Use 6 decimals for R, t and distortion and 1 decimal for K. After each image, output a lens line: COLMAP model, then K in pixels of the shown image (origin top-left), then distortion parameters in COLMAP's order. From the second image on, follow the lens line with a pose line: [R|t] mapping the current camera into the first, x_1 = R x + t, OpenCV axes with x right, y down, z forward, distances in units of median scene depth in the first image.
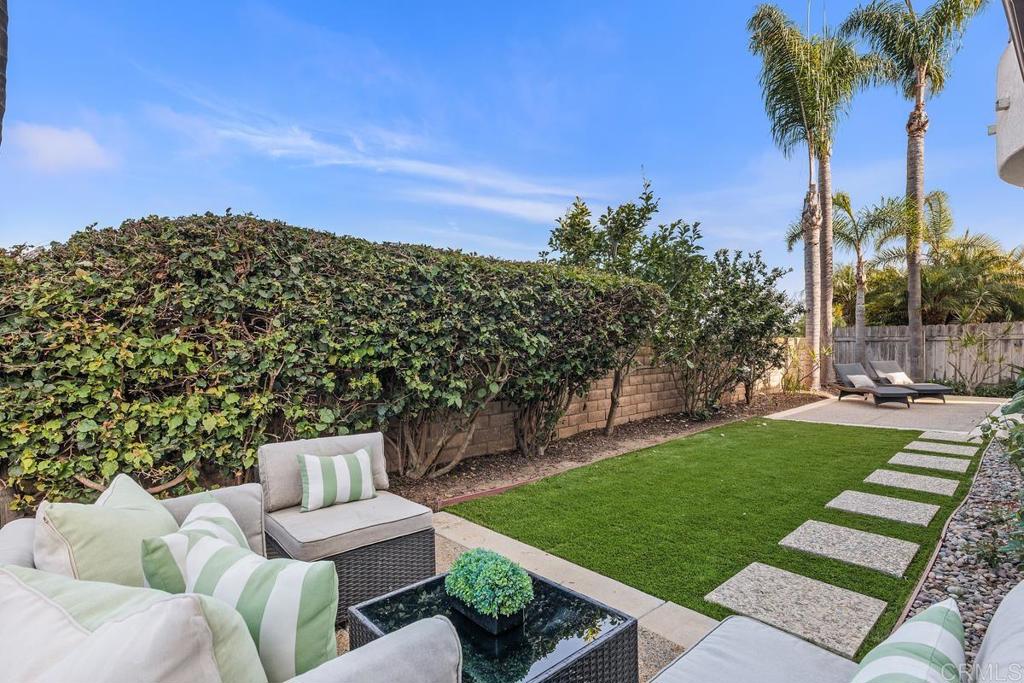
lens RADIAL K [[492.1, 0, 506.6], [0, 492.1, 346.6], [0, 0, 1]] dist [-0.002111, -0.000225]
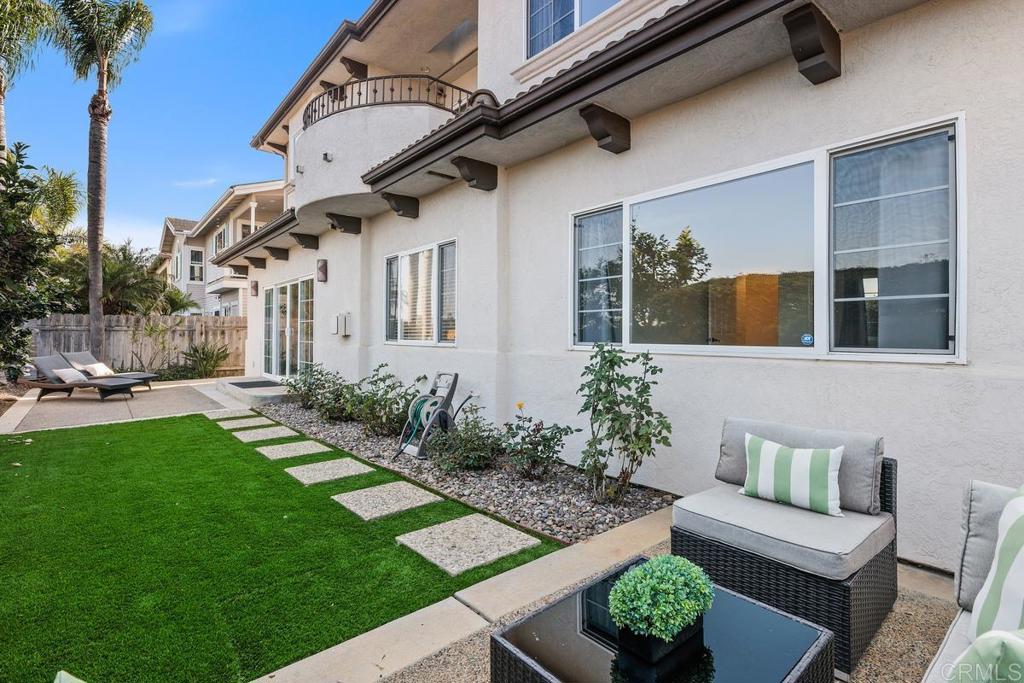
lens RADIAL K [[492.1, 0, 507.1], [0, 492.1, 331.6], [0, 0, 1]] dist [-0.002111, -0.000225]
pose [[0.015121, 0.012104, 0.999812, -0.278408], [0.001234, 0.999926, -0.012124, 0.006944], [-0.999885, 0.001417, 0.015105, 0.384192]]
